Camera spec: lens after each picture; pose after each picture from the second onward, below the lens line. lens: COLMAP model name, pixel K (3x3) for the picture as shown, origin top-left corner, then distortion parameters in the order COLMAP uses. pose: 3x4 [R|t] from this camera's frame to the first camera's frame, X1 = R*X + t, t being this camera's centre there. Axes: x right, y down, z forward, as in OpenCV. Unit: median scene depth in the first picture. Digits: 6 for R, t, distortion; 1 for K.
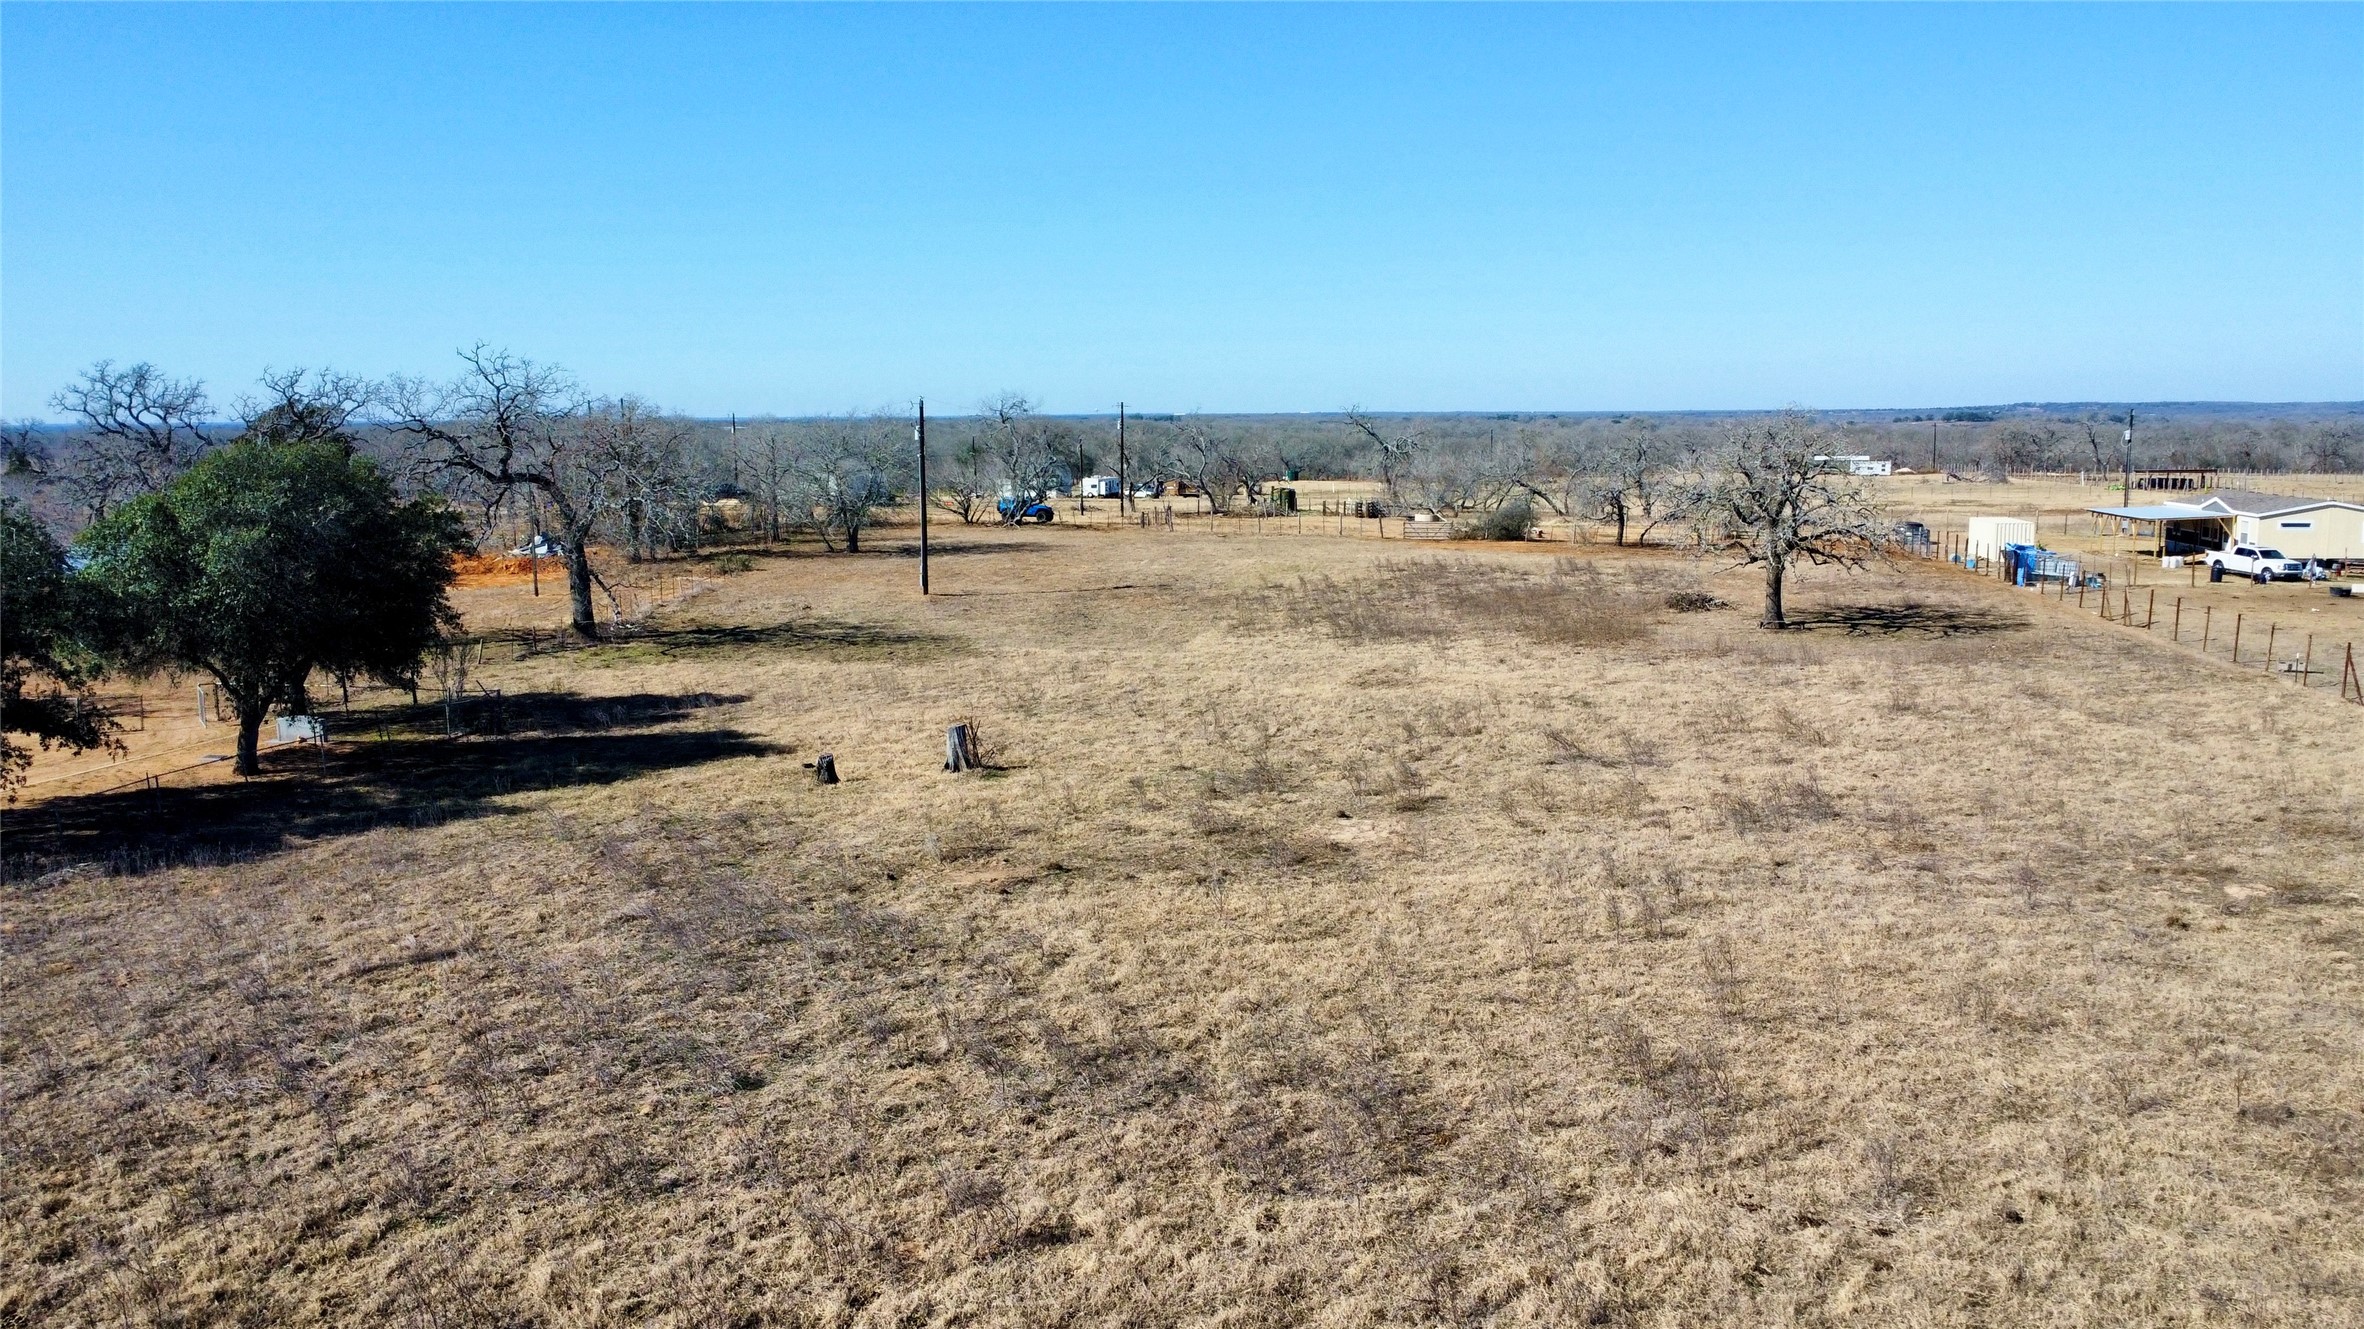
lens RADIAL K [[1757.1, 0, 1194.2], [0, 1757.1, 659.5], [0, 0, 1]] dist [-0.000645, 0.006996]
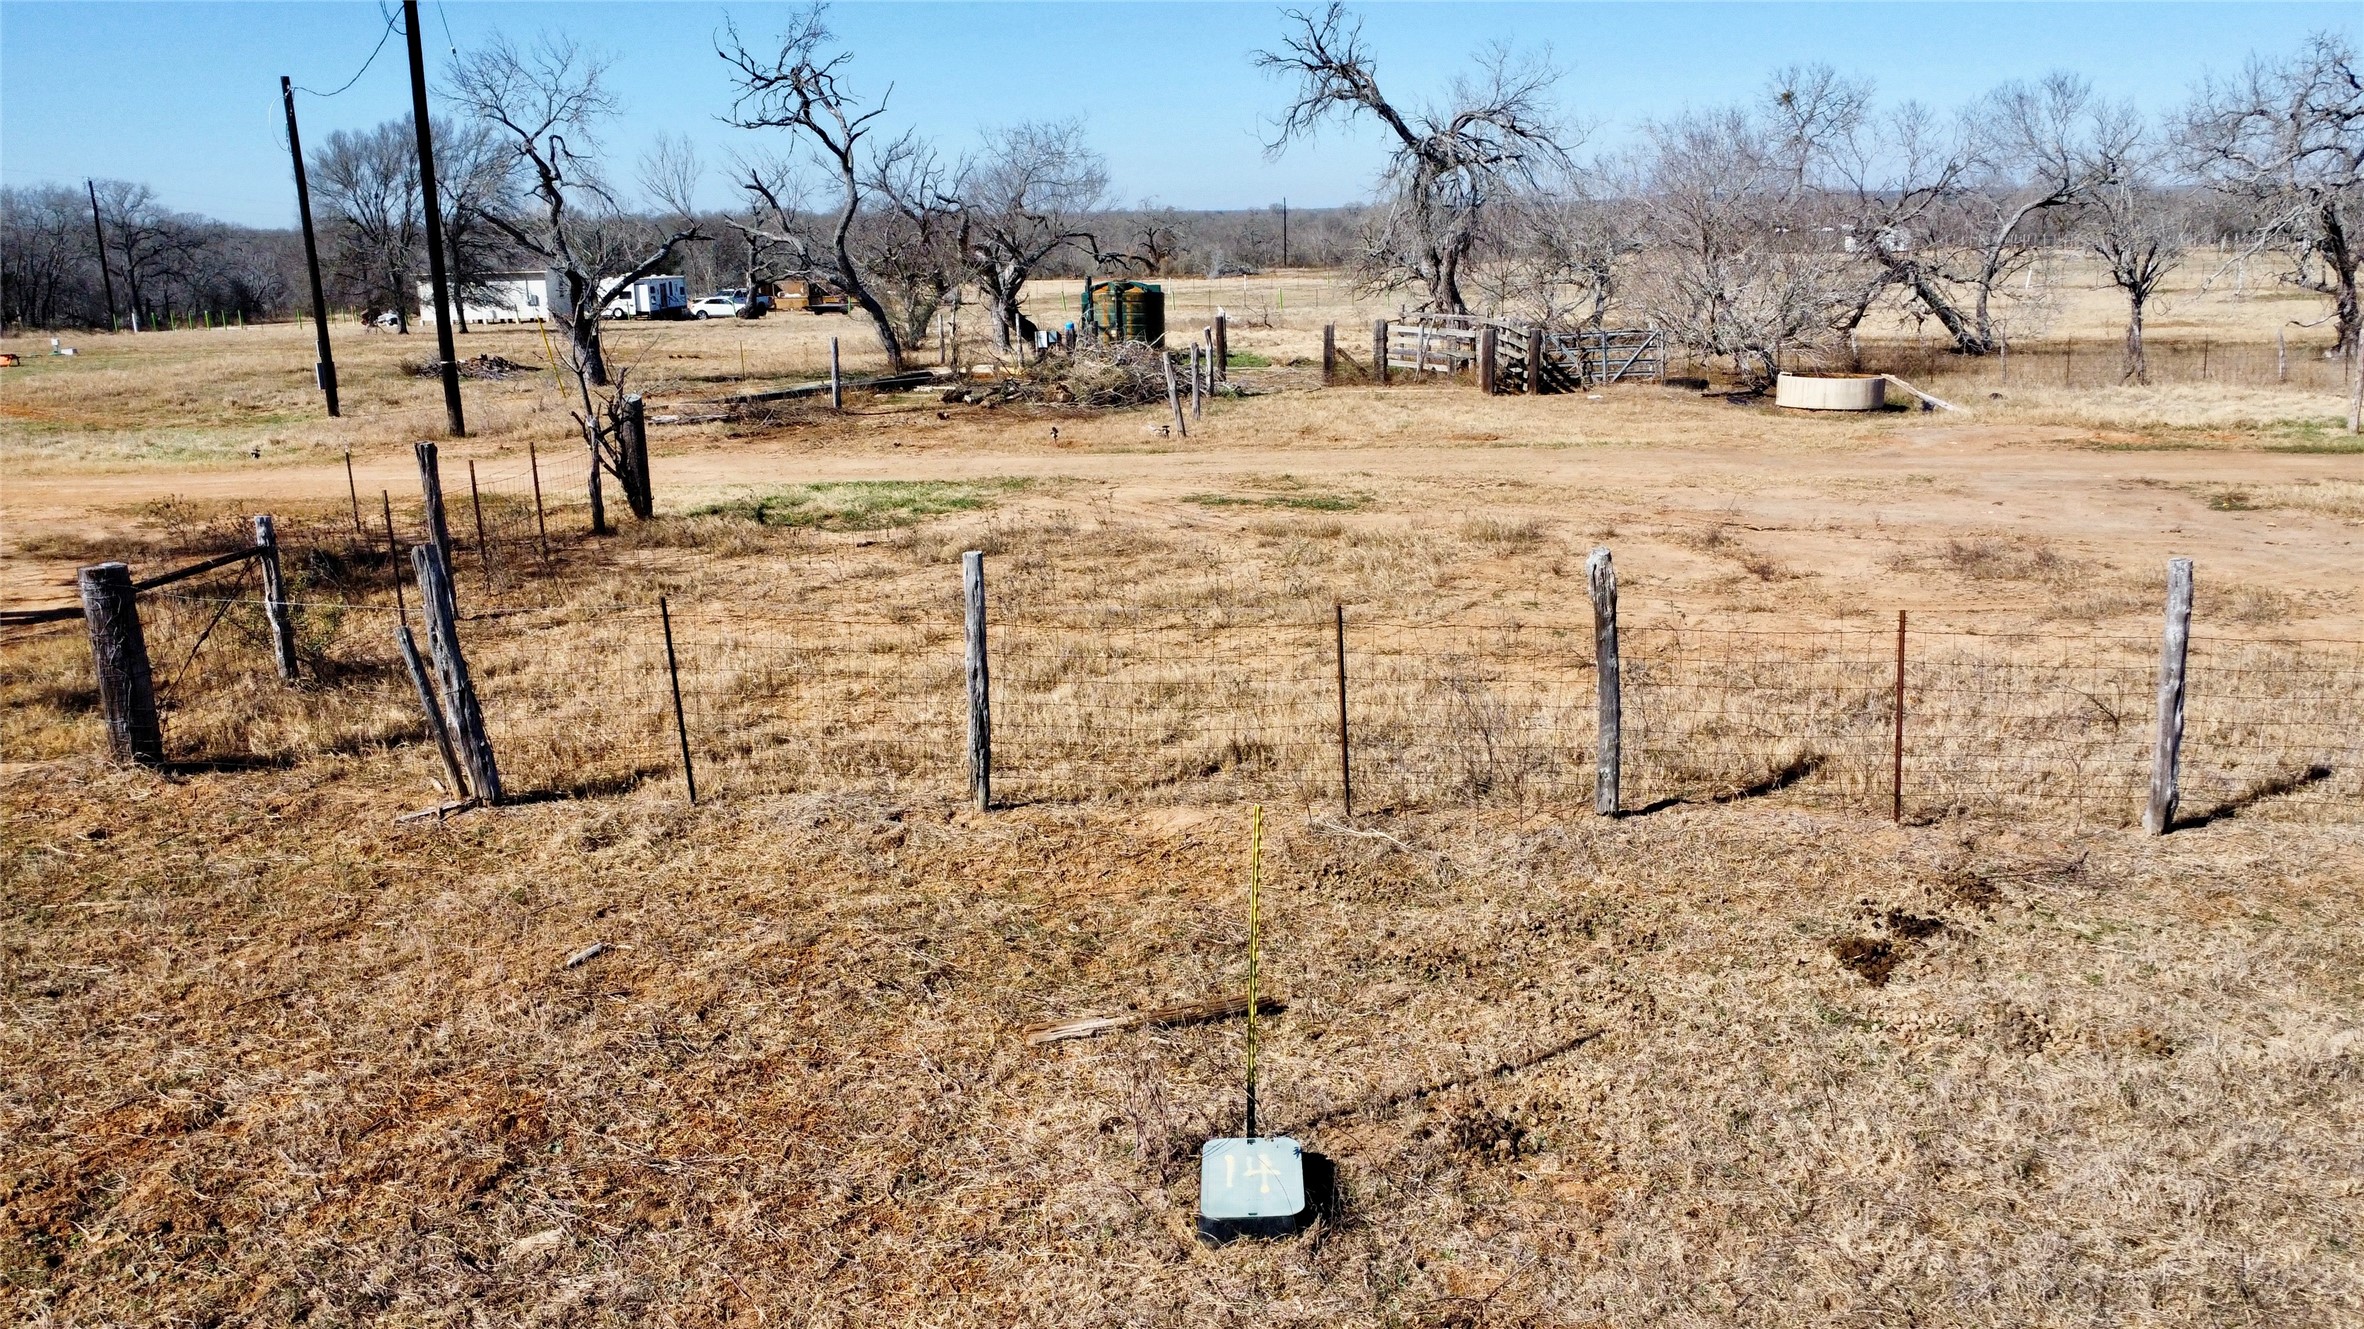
lens RADIAL K [[1757.1, 0, 1194.2], [0, 1757.1, 659.5], [0, 0, 1]] dist [-0.000645, 0.006996]
pose [[0.981631, -0.060331, 0.180997, 0.005515], [0.040512, 0.992964, 0.111267, -0.085792], [-0.186437, -0.101891, 0.977169, 0.899116]]
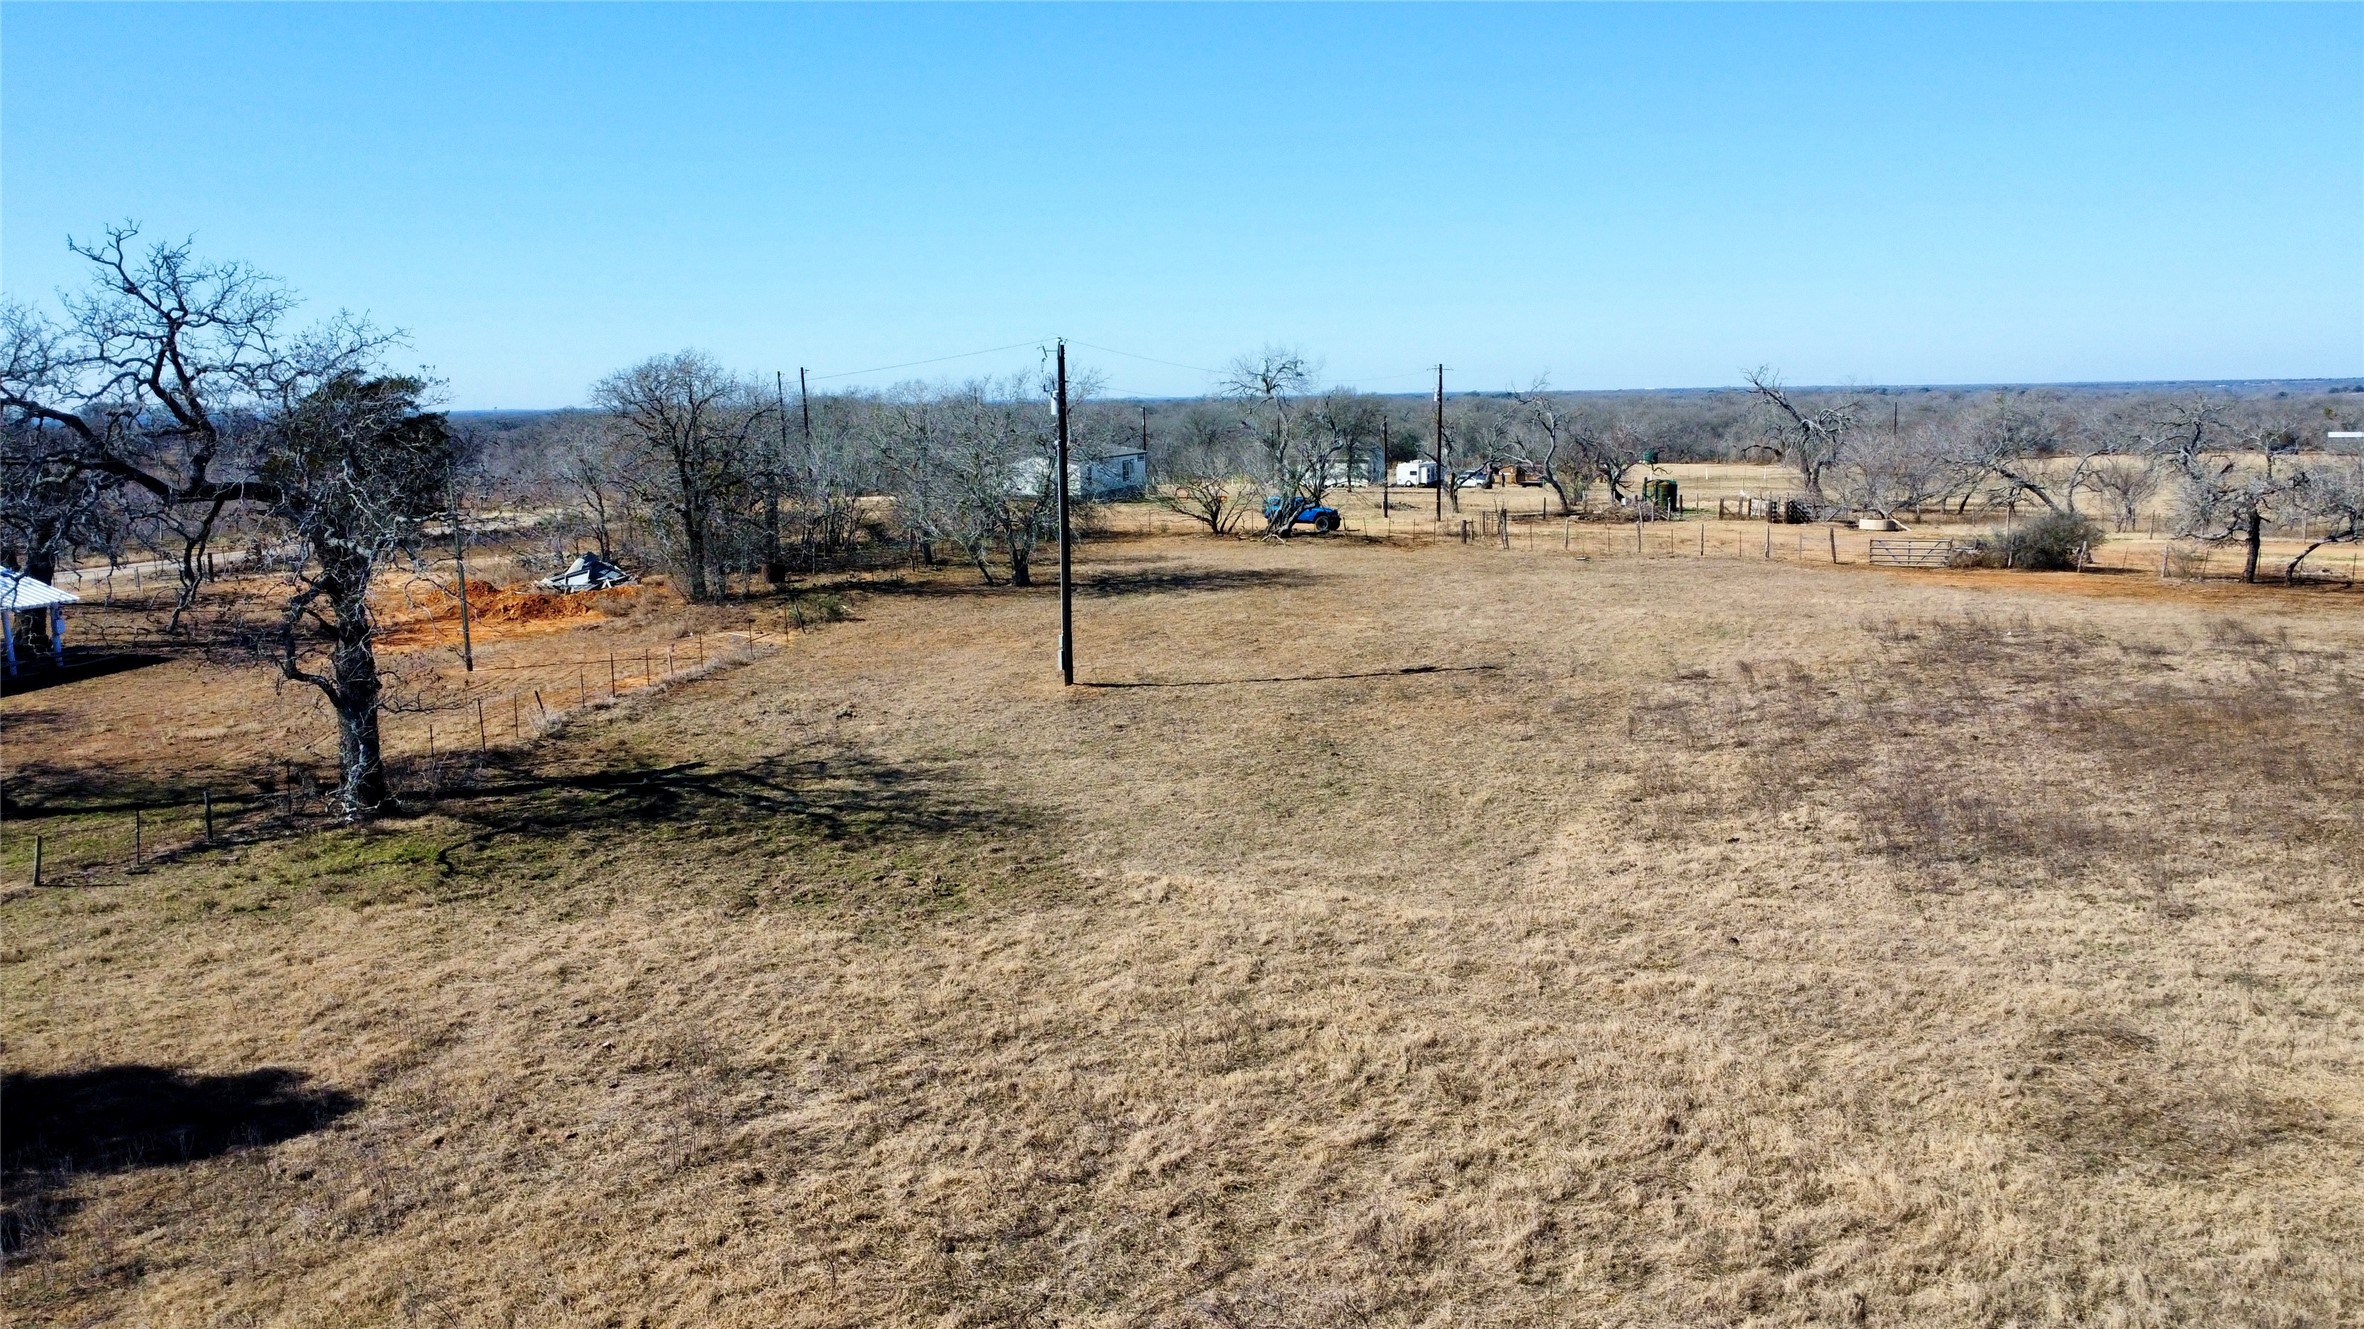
lens RADIAL K [[1757.1, 0, 1194.2], [0, 1757.1, 659.5], [0, 0, 1]] dist [-0.000645, 0.006996]
pose [[0.982289, 0.018494, -0.186456, -0.003819], [-0.016330, 0.999780, 0.013138, -0.036376], [0.186658, -0.009860, 0.982375, 0.301742]]
